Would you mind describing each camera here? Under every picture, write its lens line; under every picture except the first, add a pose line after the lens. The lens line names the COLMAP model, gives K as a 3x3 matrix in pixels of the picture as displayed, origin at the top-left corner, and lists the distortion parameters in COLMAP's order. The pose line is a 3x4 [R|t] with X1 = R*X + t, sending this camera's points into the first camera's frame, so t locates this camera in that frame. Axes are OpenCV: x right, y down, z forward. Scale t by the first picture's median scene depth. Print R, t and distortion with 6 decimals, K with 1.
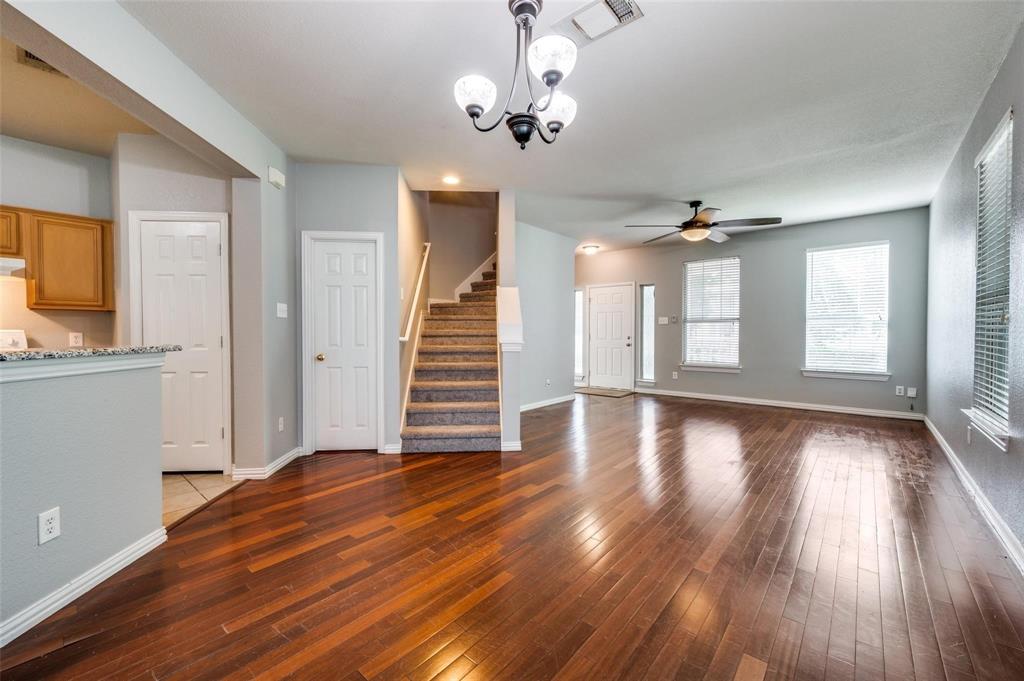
lens RADIAL K [[415.3, 0, 512.0], [0, 415.3, 340.5], [0, 0, 1]] dist [0.002845, 0.000152]
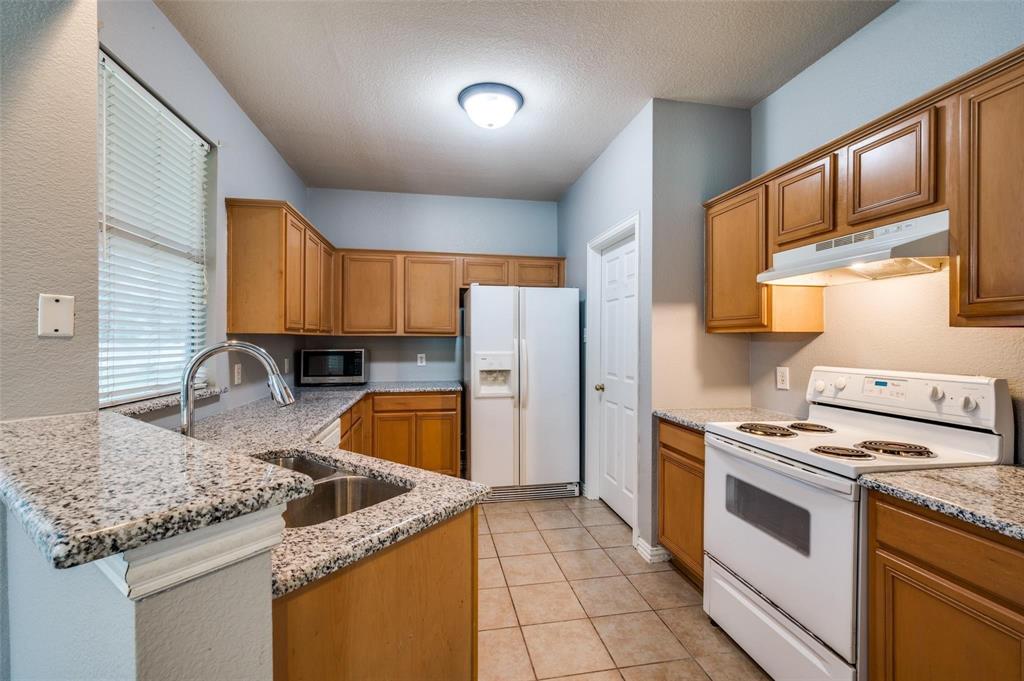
lens RADIAL K [[448.6, 0, 512.0], [0, 448.6, 340.5], [0, 0, 1]] dist [-0.001156, -0.000211]
pose [[-0.637259, 0.001372, -0.770649, -0.289408], [-0.018333, 0.999688, 0.016939, -0.034209], [0.770432, 0.024923, -0.637035, 0.501769]]
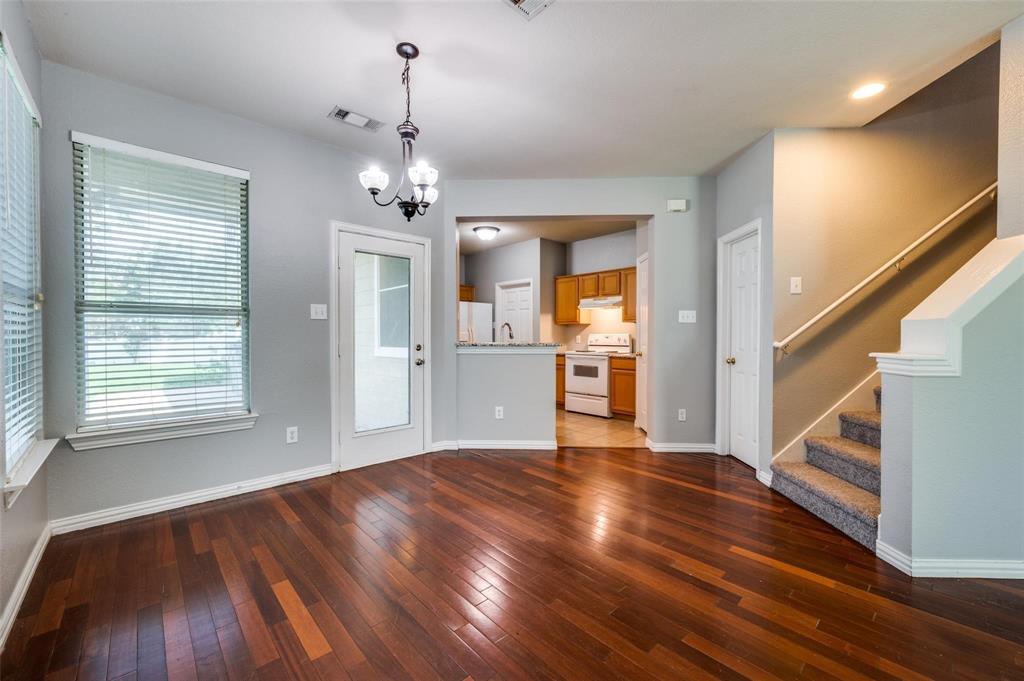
lens RADIAL K [[415.3, 0, 512.0], [0, 415.3, 340.5], [0, 0, 1]] dist [0.002845, 0.000152]
pose [[-0.126689, 0.014163, -0.991841, 0.384431], [-0.020714, 0.999642, 0.016920, -0.009453], [0.991726, 0.022688, -0.126350, 0.396184]]
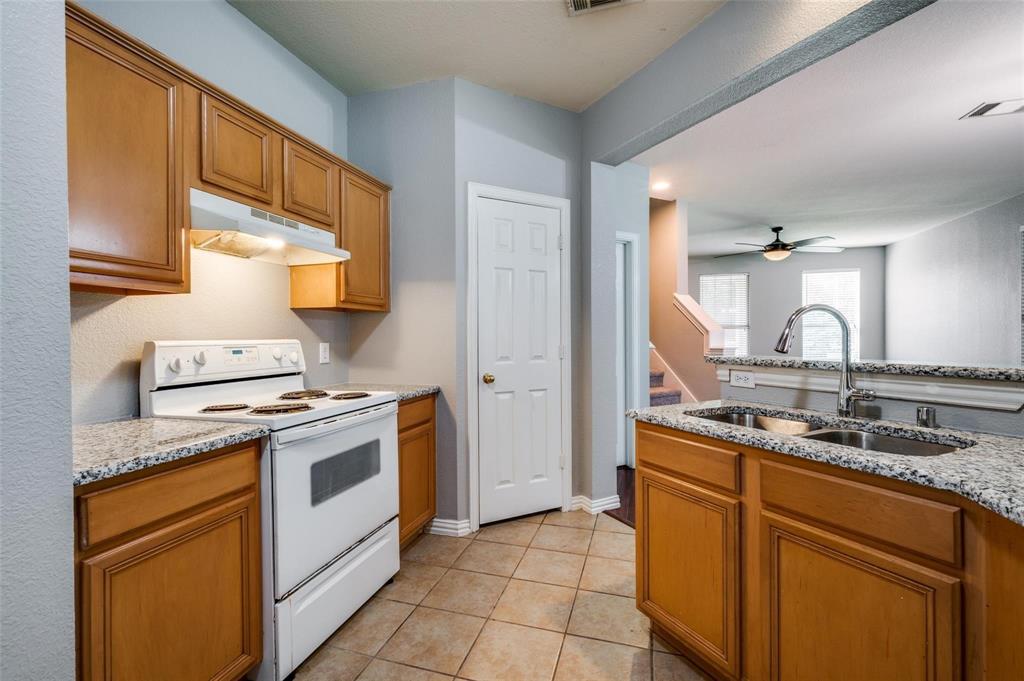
lens RADIAL K [[436.1, 0, 512.0], [0, 436.1, 340.5], [0, 0, 1]] dist [0.006108, 0.000114]
pose [[0.920282, -0.008360, 0.391167, -0.624590], [0.014179, 0.999828, -0.011991, -0.006129], [-0.390999, 0.016581, 0.920242, 0.128289]]
